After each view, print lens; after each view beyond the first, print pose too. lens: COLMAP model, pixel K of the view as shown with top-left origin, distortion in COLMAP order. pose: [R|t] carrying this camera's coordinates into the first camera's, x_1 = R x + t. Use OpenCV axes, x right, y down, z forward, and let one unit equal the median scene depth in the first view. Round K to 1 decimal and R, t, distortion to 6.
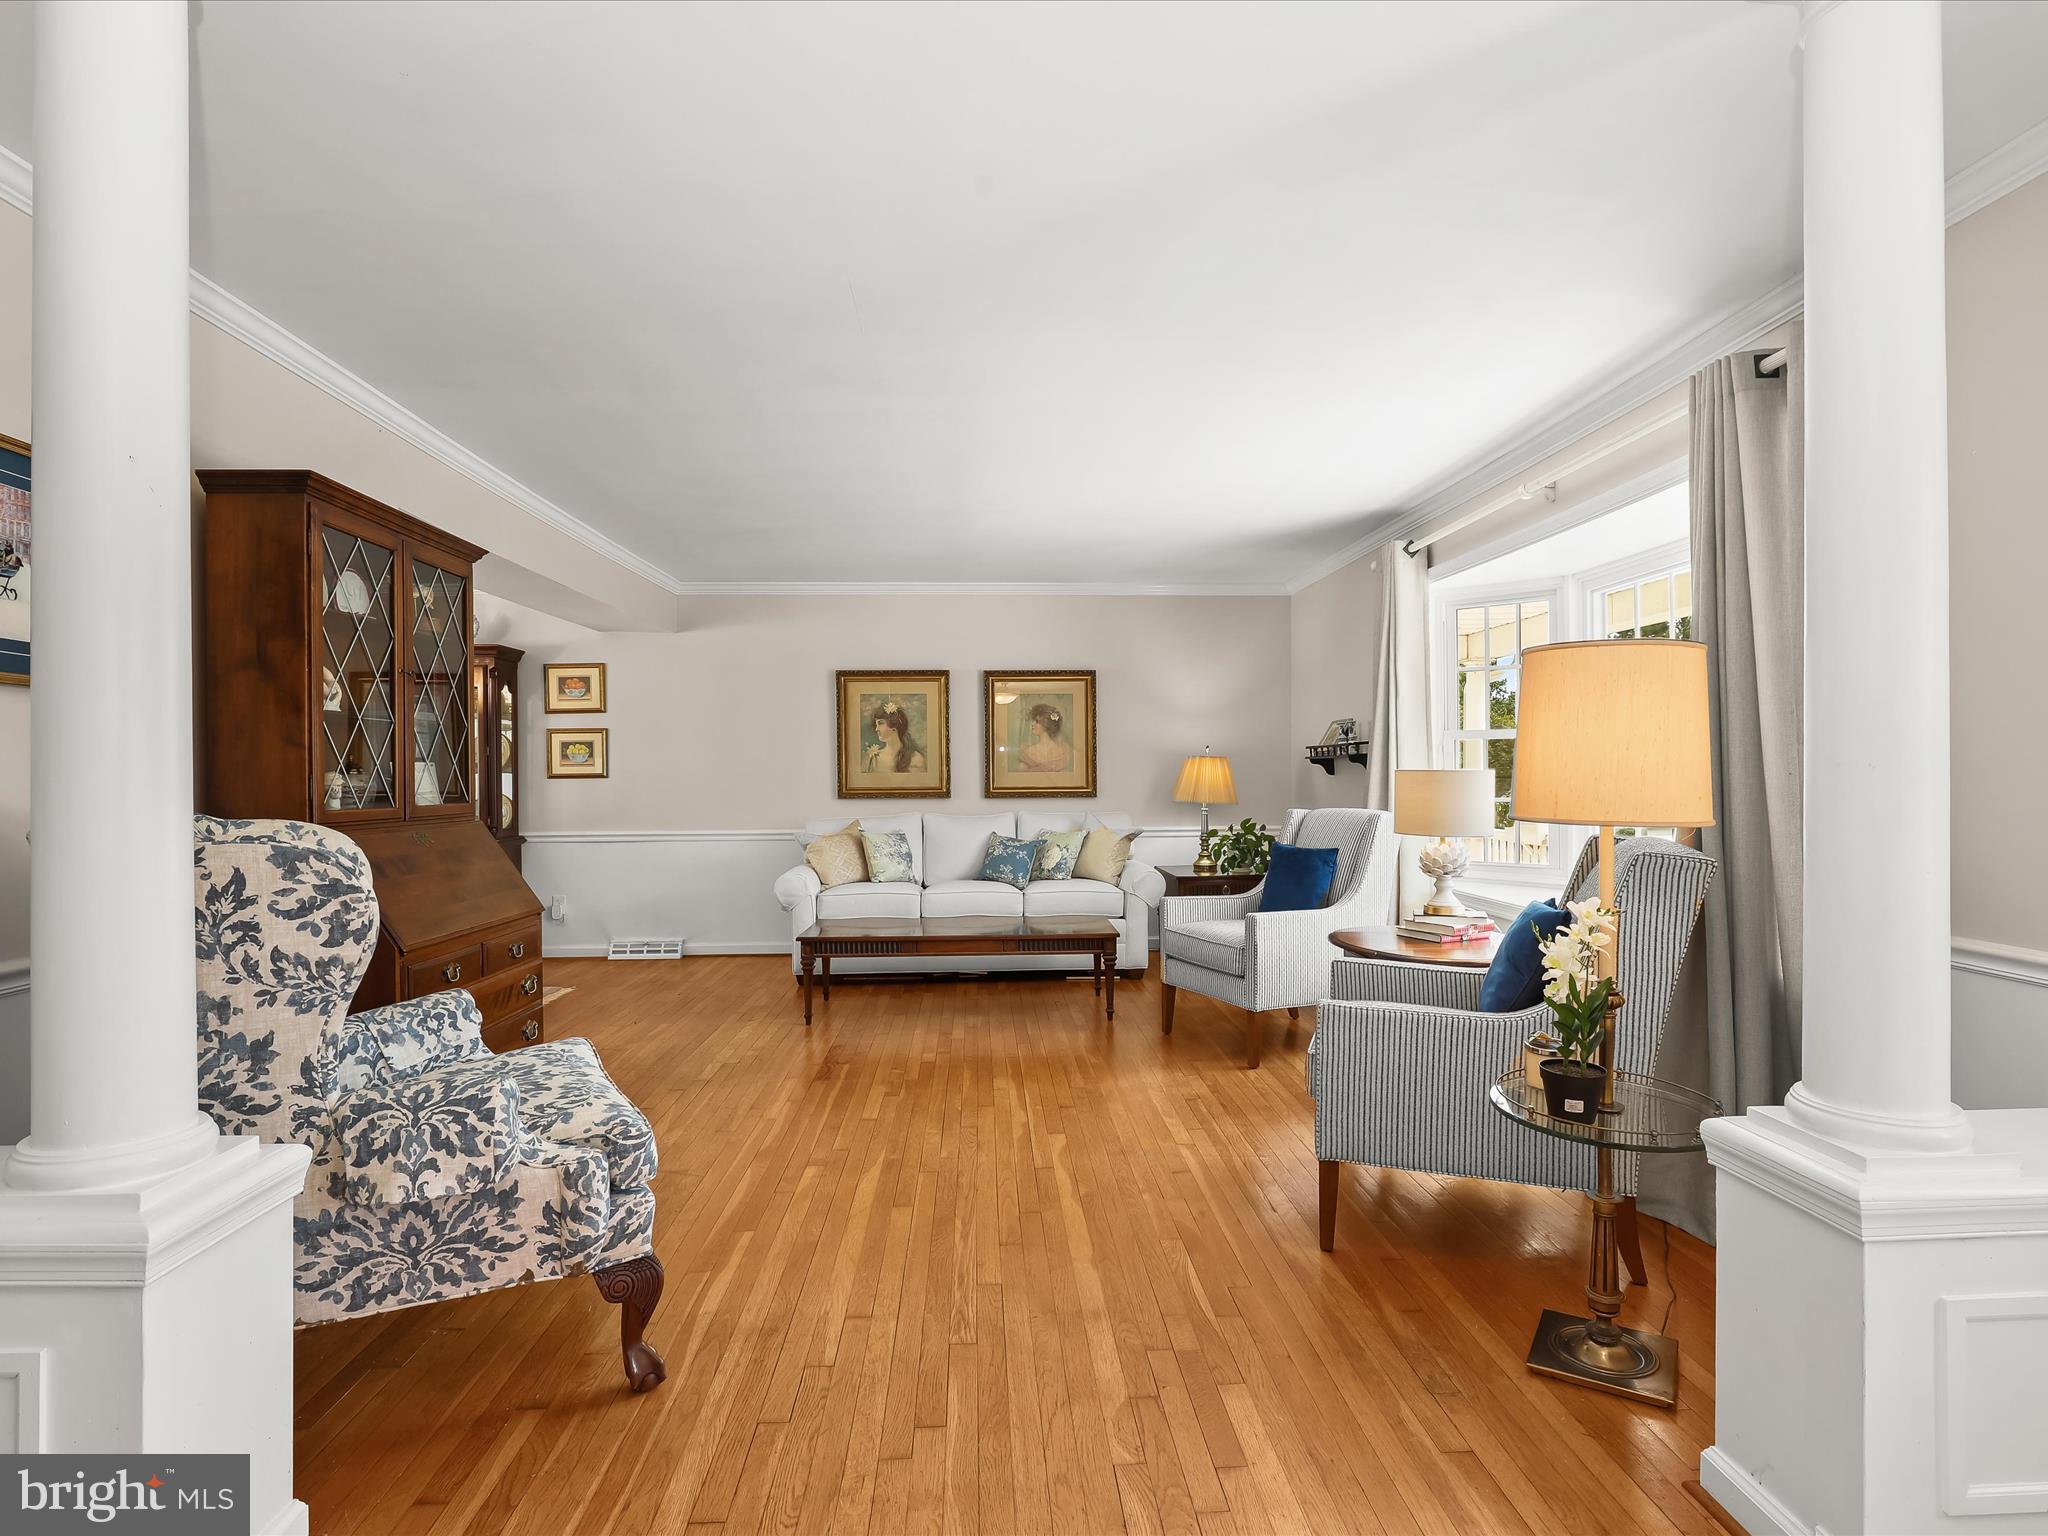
lens RADIAL K [[1068.5, 0, 1033.0], [0, 1068.5, 779.0], [0, 0, 1]] dist [-0.016583, 0.000492]
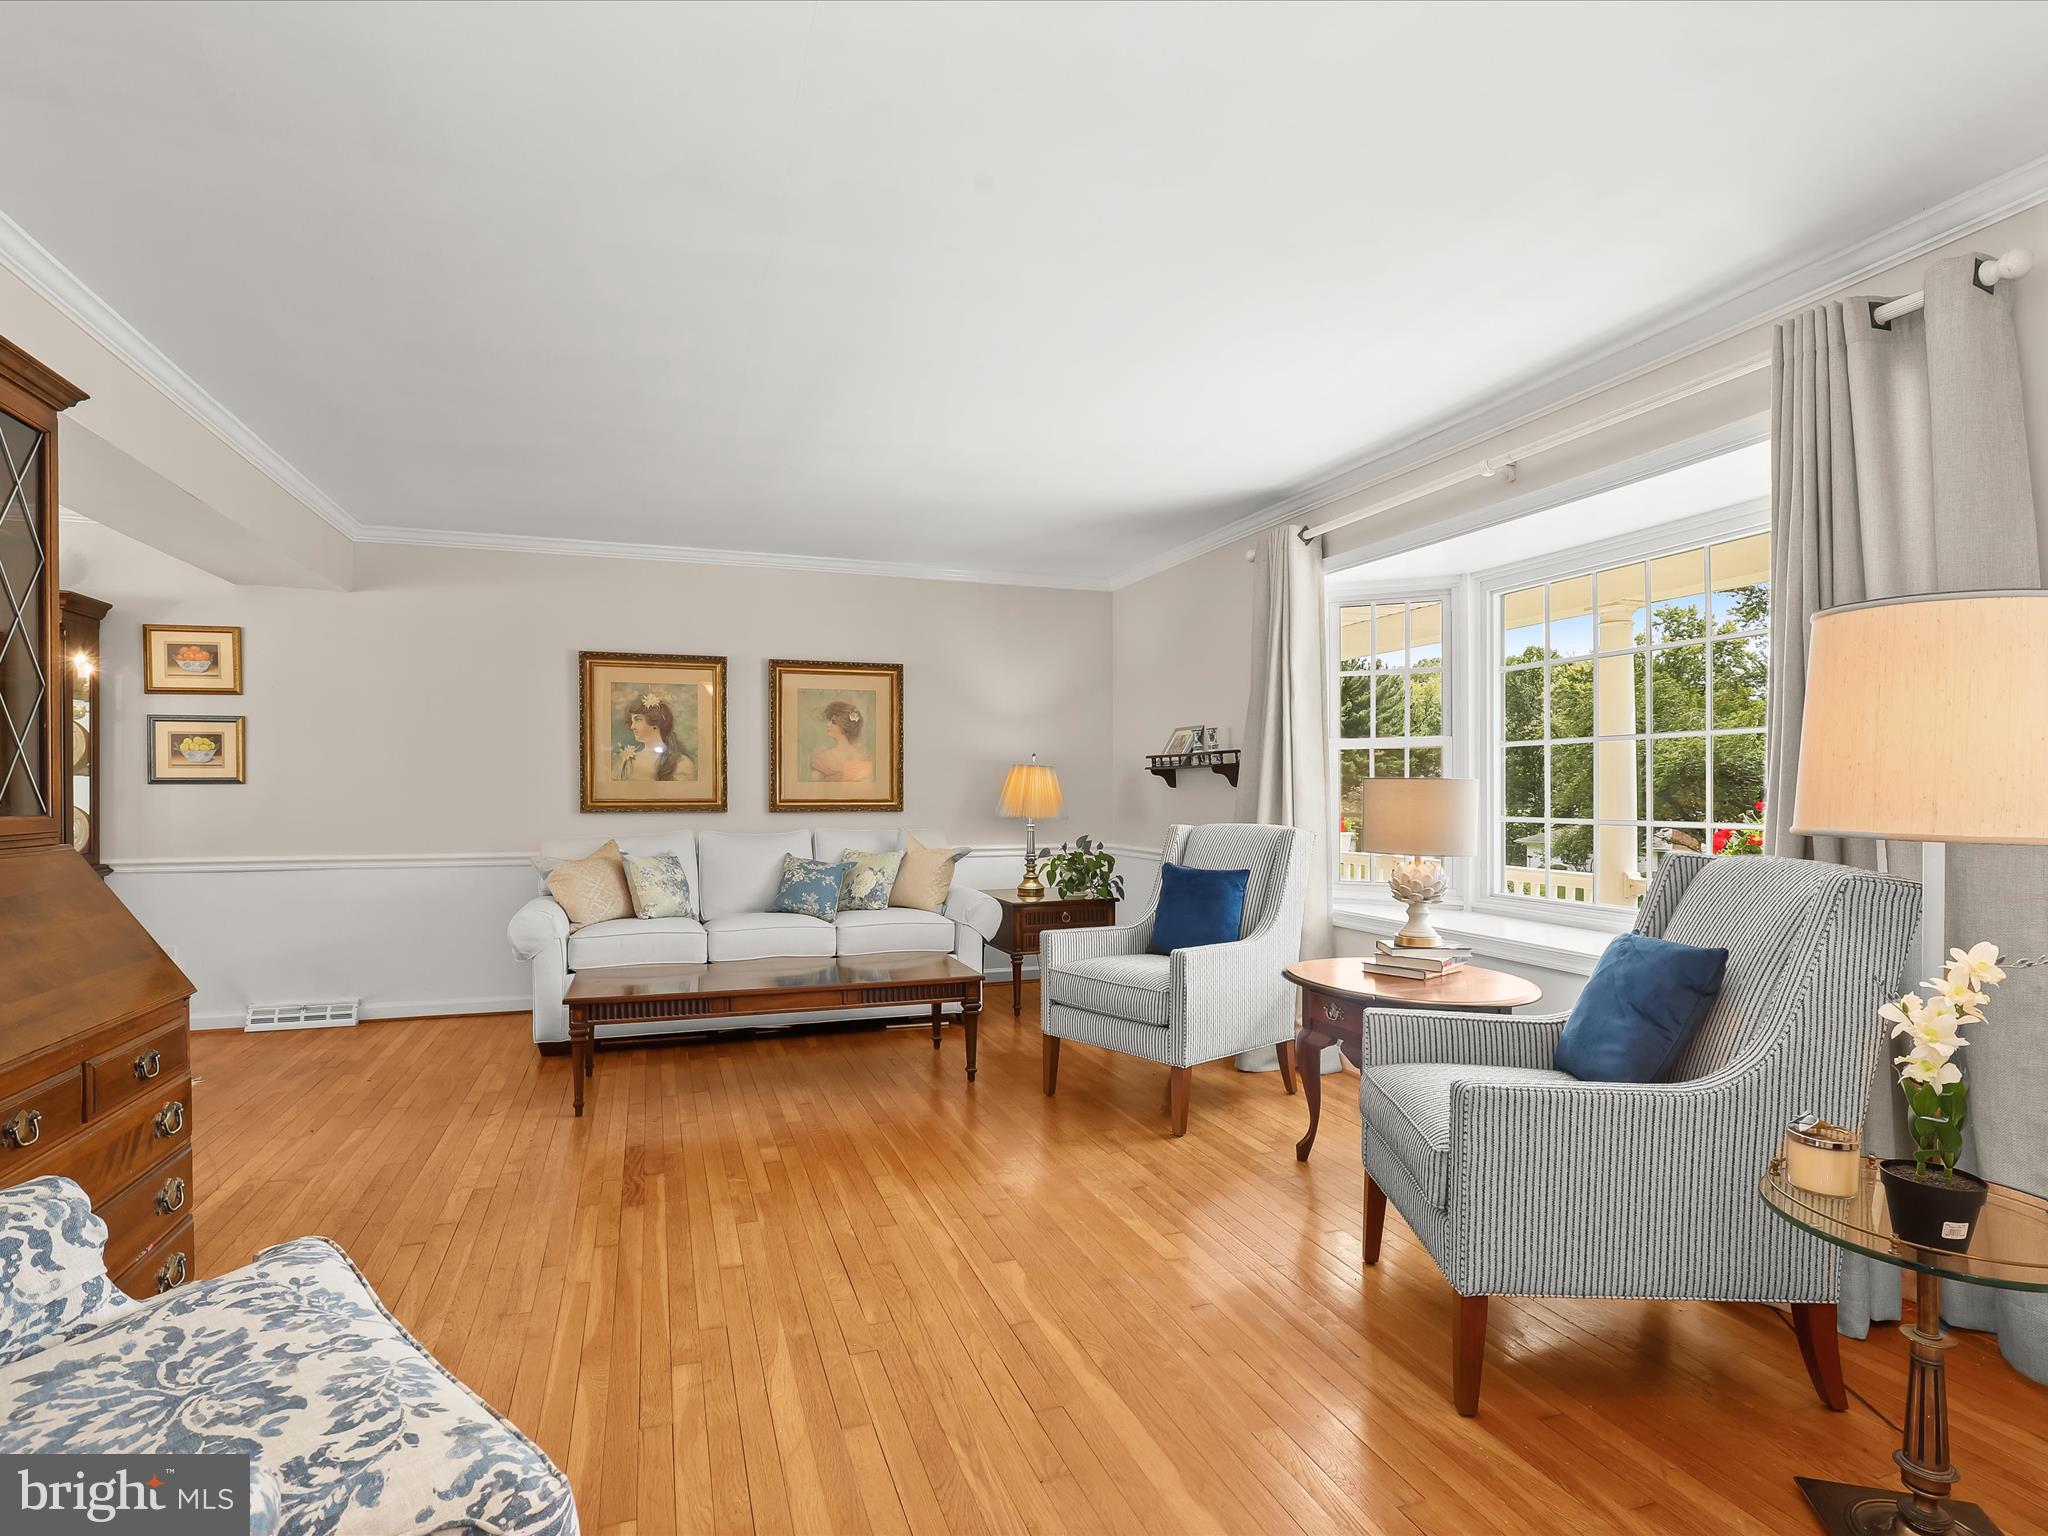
lens RADIAL K [[1070.4, 0, 1030.1], [0, 1070.4, 794.4], [0, 0, 1]] dist [-0.021754, 0.007159]
pose [[0.957831, 0.006460, 0.287261, -0.135048], [-0.006039, 0.999979, -0.002350, 0.006730], [-0.287270, 0.000516, 0.957849, 0.216509]]
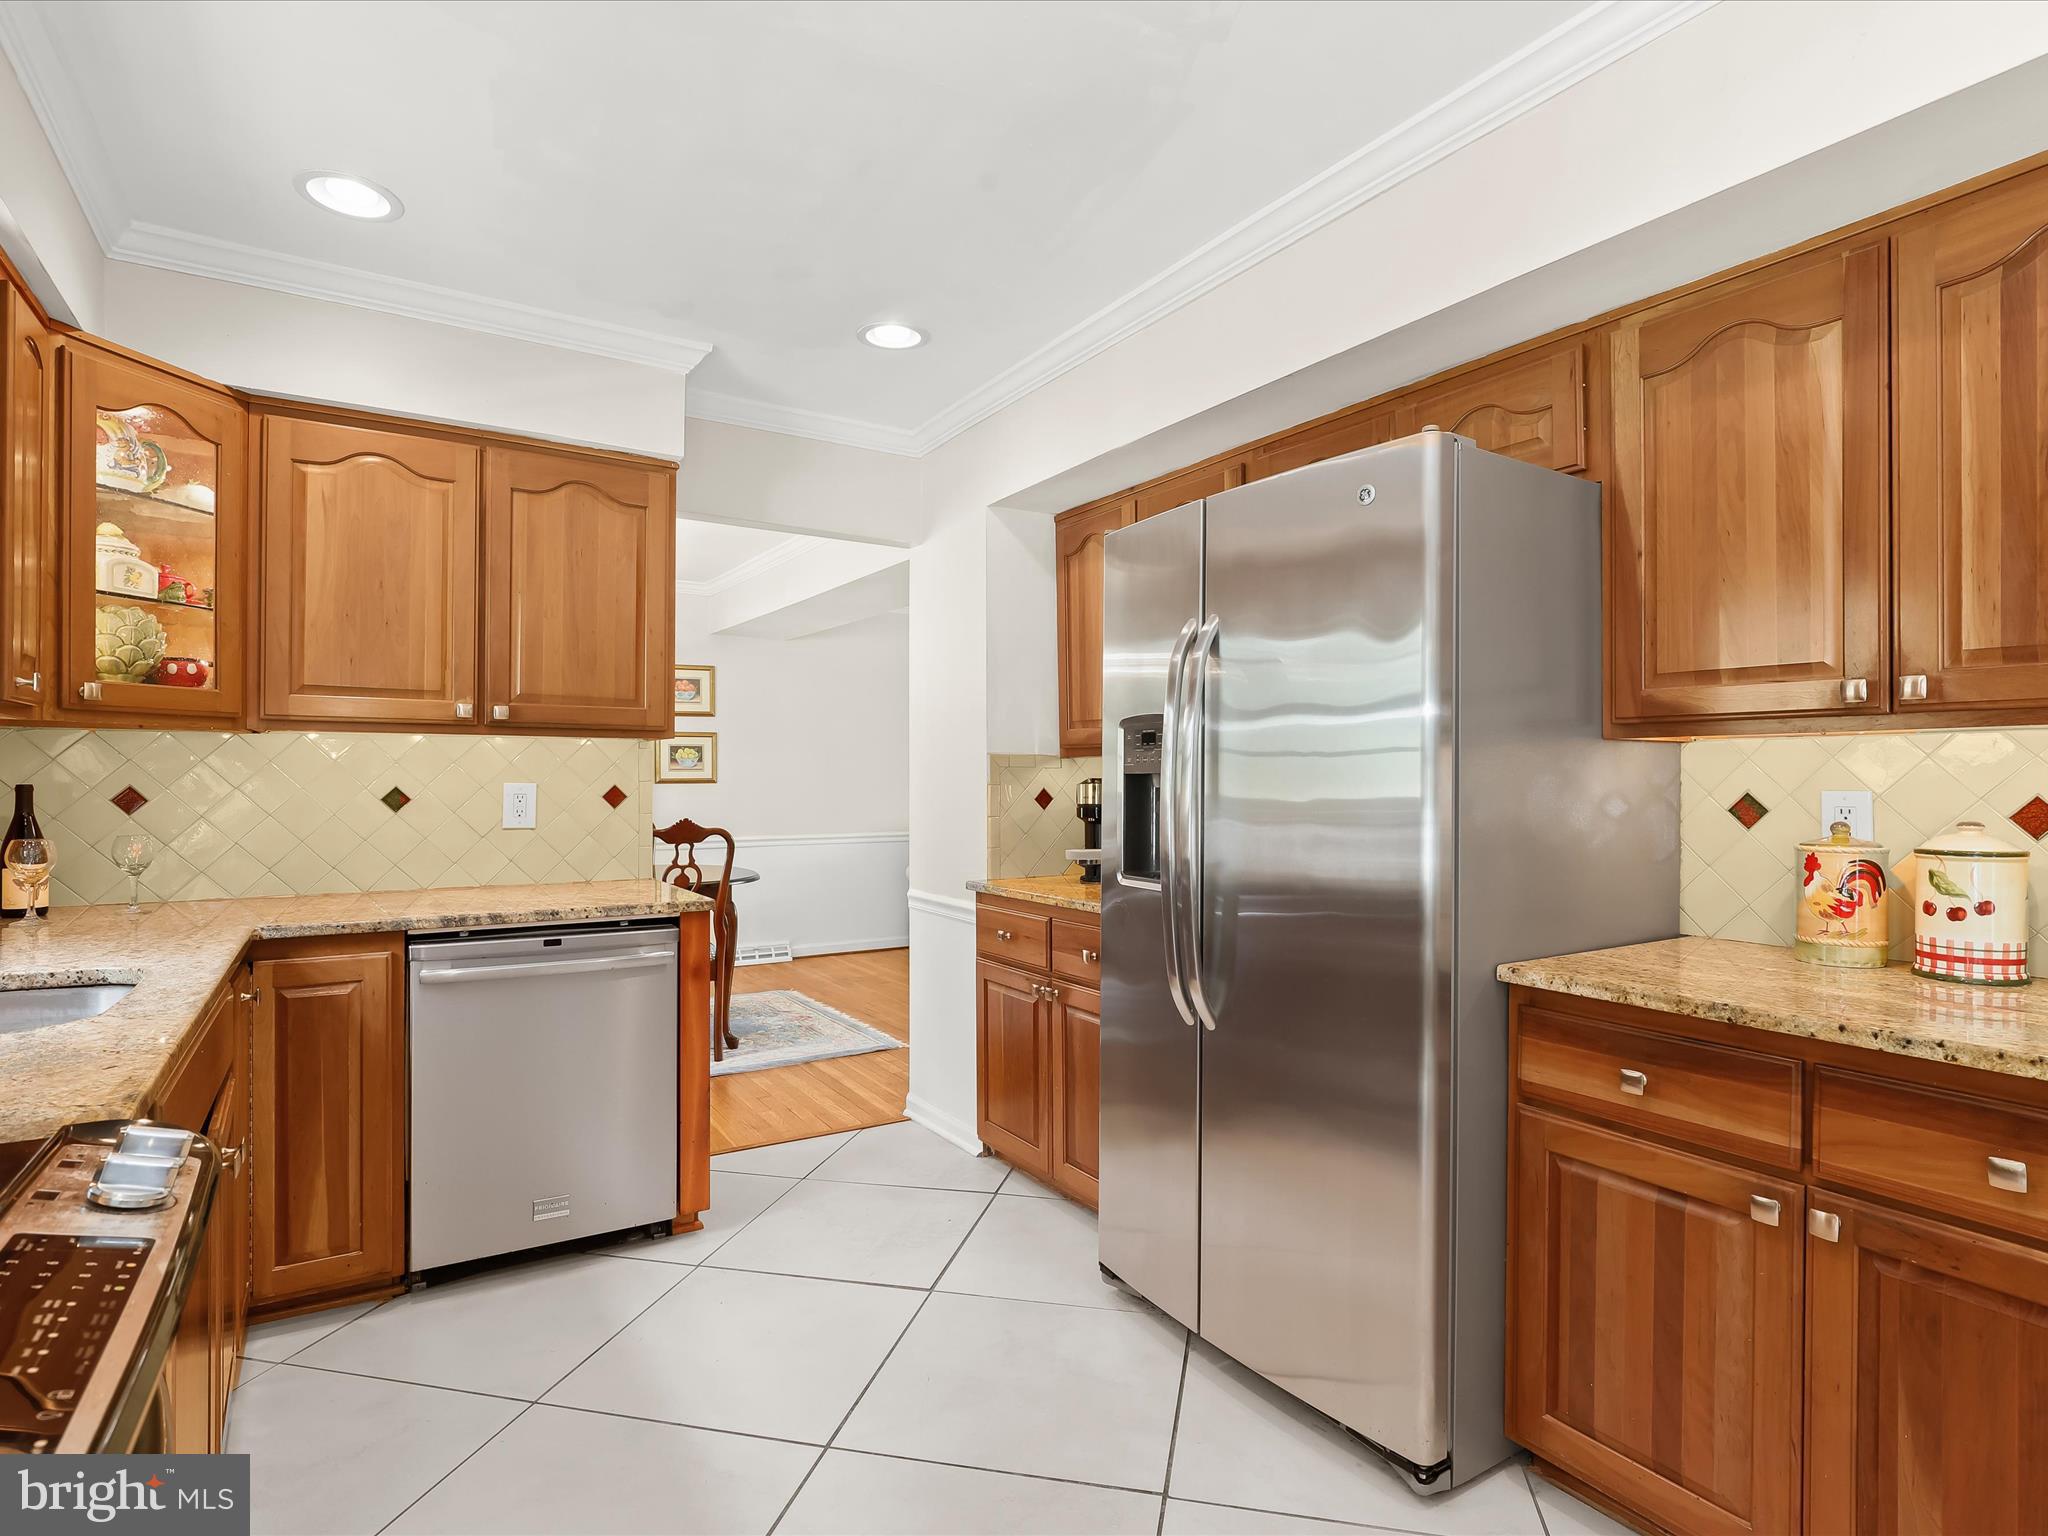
lens RADIAL K [[1068.5, 0, 1033.0], [0, 1068.5, 779.0], [0, 0, 1]] dist [-0.016583, 0.000492]
pose [[0.871145, 0.009712, 0.490929, -0.933905], [-0.007850, 0.999952, -0.005852, -0.002067], [-0.490962, 0.001244, 0.871180, -0.003520]]
